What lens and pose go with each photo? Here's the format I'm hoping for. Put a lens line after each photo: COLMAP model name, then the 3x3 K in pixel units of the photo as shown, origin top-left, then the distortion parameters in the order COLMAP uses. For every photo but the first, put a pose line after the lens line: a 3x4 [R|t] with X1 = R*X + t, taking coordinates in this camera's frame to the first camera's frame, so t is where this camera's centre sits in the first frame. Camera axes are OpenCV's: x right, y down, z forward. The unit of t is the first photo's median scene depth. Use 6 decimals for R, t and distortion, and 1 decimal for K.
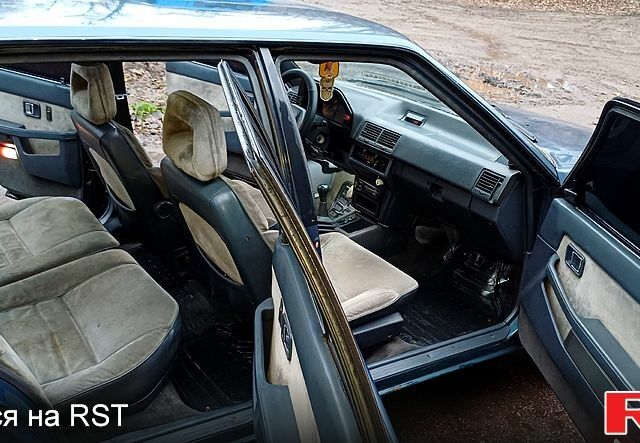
lens RADIAL K [[724.2, 0, 320.0], [0, 724.2, 221.5], [0, 0, 1]] dist [0.187821, -0.363210]
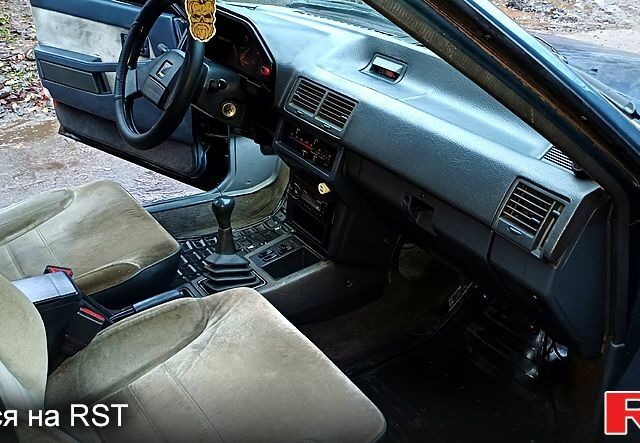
lens RADIAL K [[724.2, 0, 320.0], [0, 724.2, 221.5], [0, 0, 1]] dist [0.187821, -0.363210]
pose [[0.998644, -0.039845, -0.033508, 0.095179], [0.042424, 0.995879, 0.080153, -0.072856], [0.030176, -0.081465, 0.996219, 0.446038]]
